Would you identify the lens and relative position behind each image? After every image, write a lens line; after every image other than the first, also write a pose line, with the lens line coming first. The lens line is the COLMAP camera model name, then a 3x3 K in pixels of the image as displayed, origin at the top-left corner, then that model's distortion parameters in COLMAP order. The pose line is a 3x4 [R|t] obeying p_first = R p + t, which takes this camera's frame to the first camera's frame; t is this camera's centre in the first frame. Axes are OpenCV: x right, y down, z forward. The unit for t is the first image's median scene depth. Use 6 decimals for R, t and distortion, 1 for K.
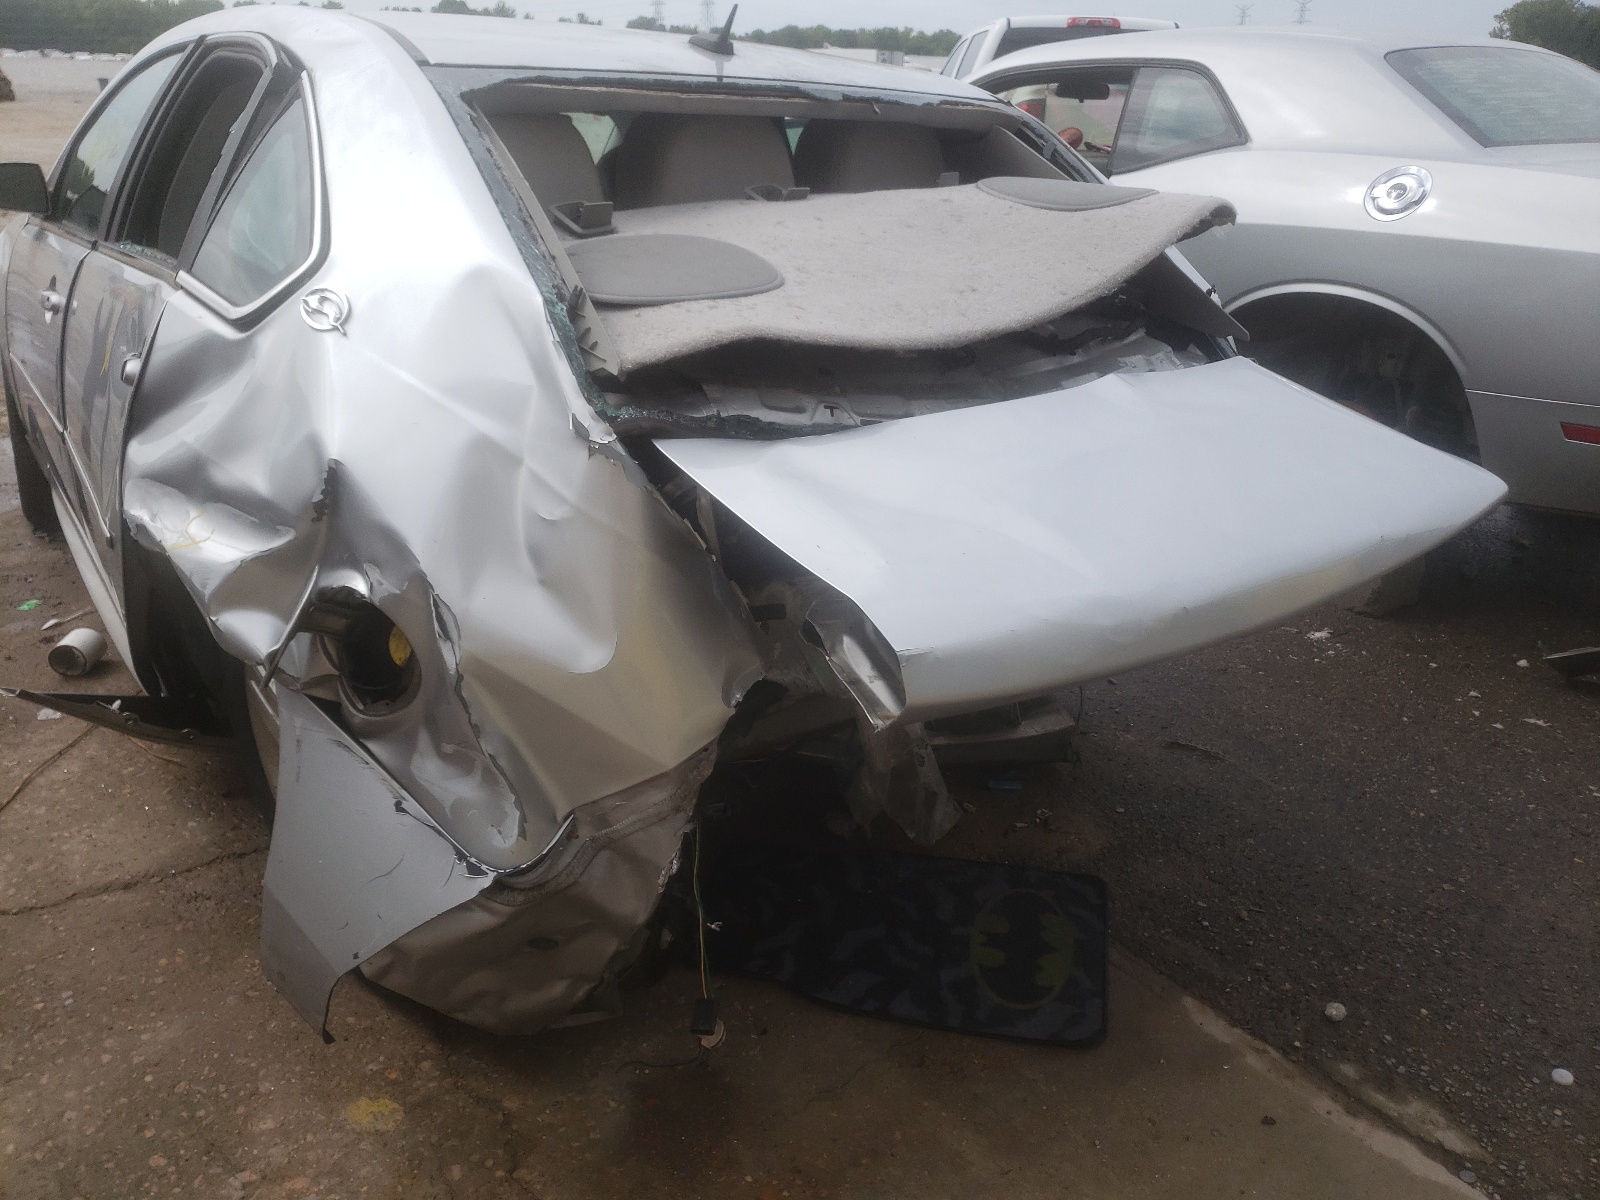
lens RADIAL K [[1267.1, 0, 798.1], [0, 1267.1, 591.5], [0, 0, 1]] dist [0.012309, 0.011443]
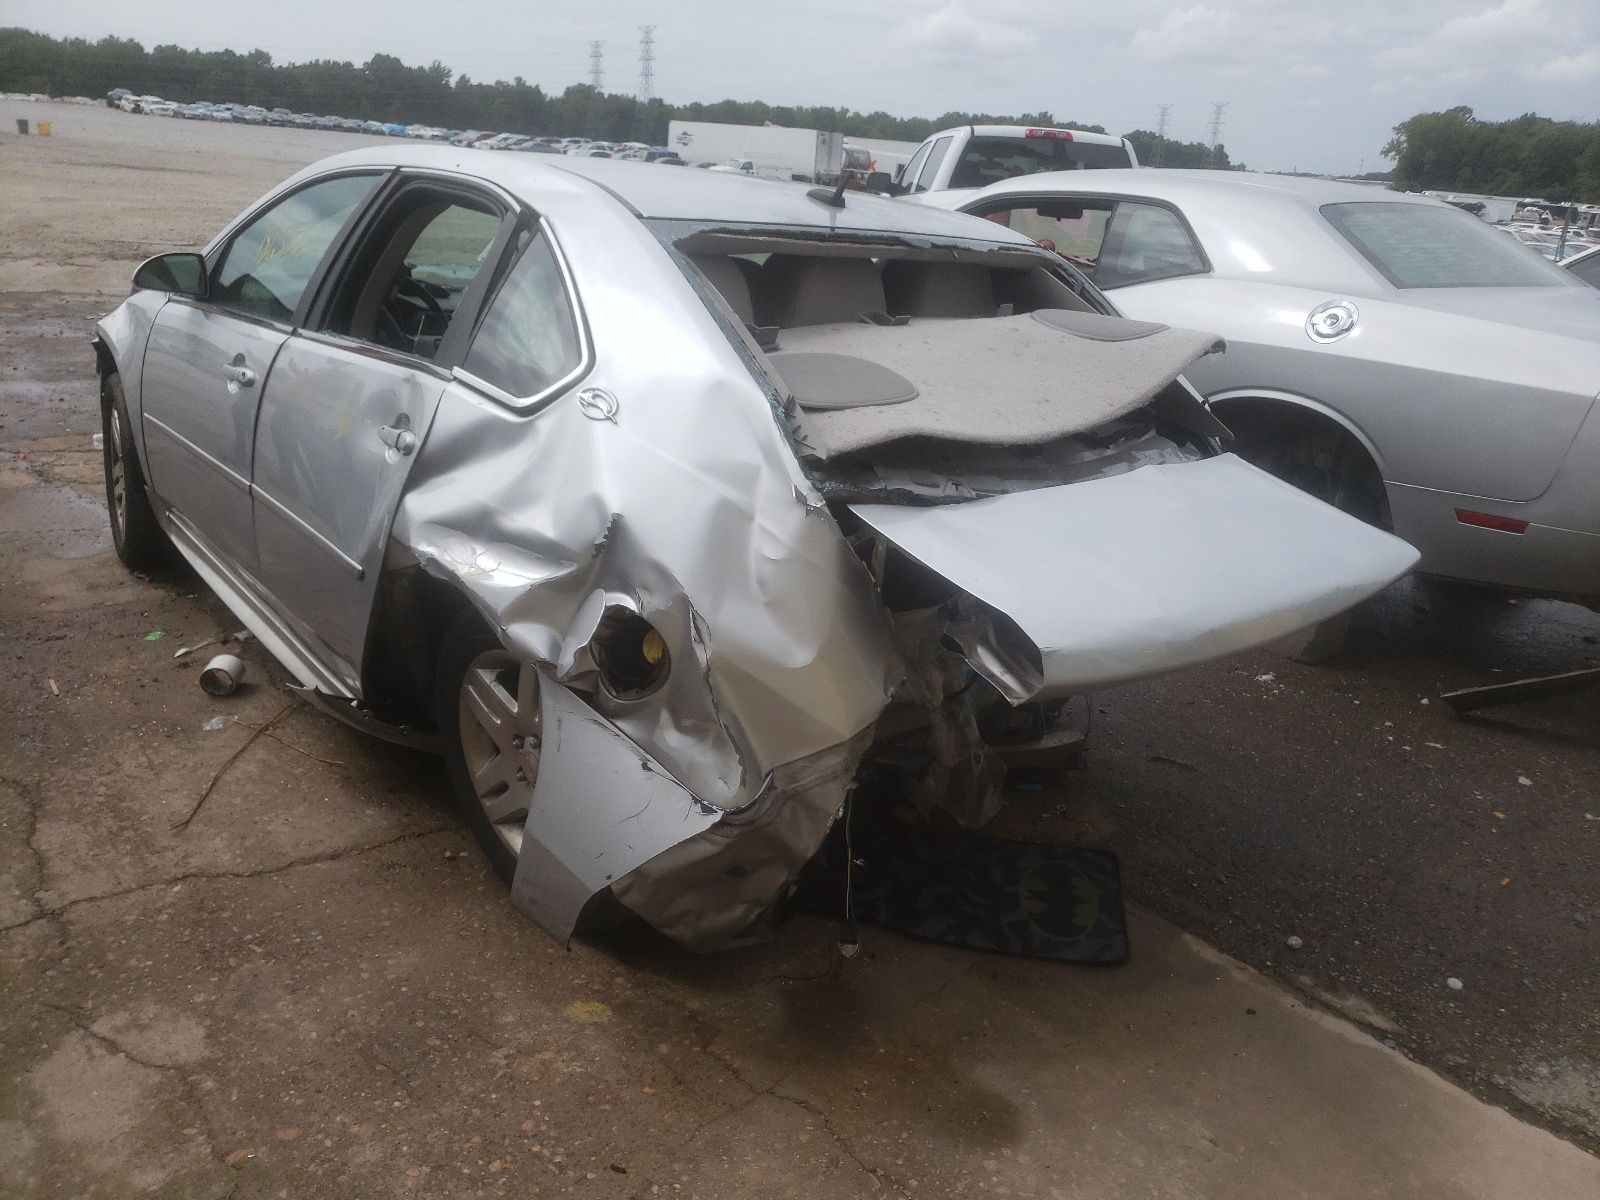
lens RADIAL K [[1237.6, 0, 832.2], [0, 1237.6, 633.5], [0, 0, 1]] dist [0.108628, -0.291131]
pose [[0.996692, 0.017302, 0.079405, -0.183876], [-0.015832, 0.999692, -0.019107, 0.039620], [-0.079711, 0.017786, 0.996659, -0.296048]]
